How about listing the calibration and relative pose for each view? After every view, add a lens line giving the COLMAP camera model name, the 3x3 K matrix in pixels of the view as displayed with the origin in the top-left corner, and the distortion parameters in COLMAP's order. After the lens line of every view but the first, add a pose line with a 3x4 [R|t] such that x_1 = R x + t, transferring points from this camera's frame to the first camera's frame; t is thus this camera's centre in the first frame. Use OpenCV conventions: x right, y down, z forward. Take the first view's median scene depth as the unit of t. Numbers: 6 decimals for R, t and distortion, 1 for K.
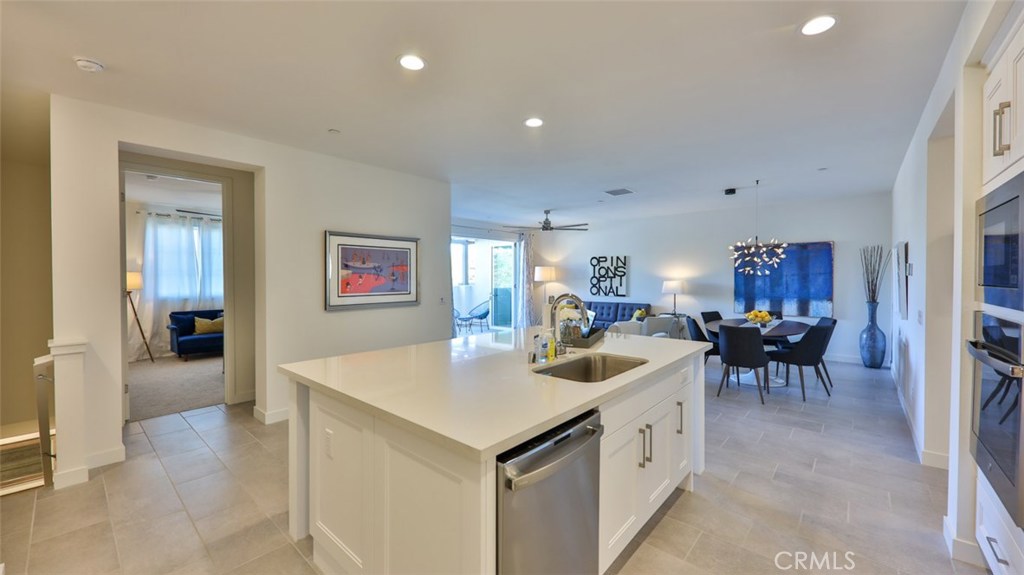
lens RADIAL K [[391.0, 0, 513.6], [0, 391.0, 283.7], [0, 0, 1]] dist [0.002245, 0.000273]
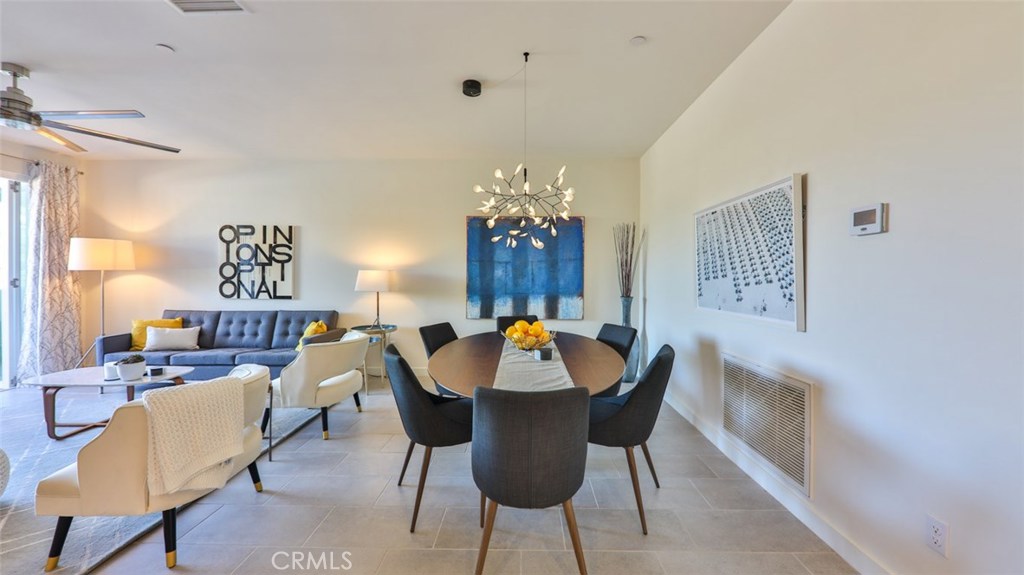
lens RADIAL K [[371.9, 0, 517.9], [0, 371.9, 281.4], [0, 0, 1]] dist [0.002516, -0.004071]
pose [[0.760572, -0.002738, 0.649248, 0.213710], [0.007487, 0.999962, -0.004553, 0.014305], [-0.649211, 0.008324, 0.760563, 0.446304]]
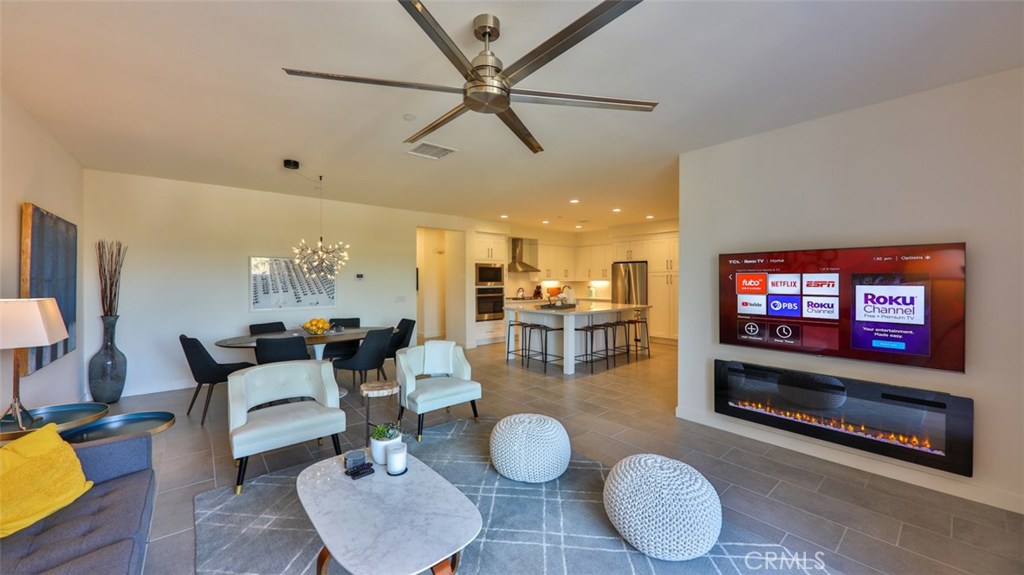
lens RADIAL K [[371.9, 0, 516.7], [0, 371.9, 280.1], [0, 0, 1]] dist [0.002516, -0.004071]
pose [[-0.989703, 0.002406, 0.143115, 0.031629], [0.005251, 0.999796, 0.019498, -0.023765], [-0.143039, 0.020049, -0.989514, 1.223719]]
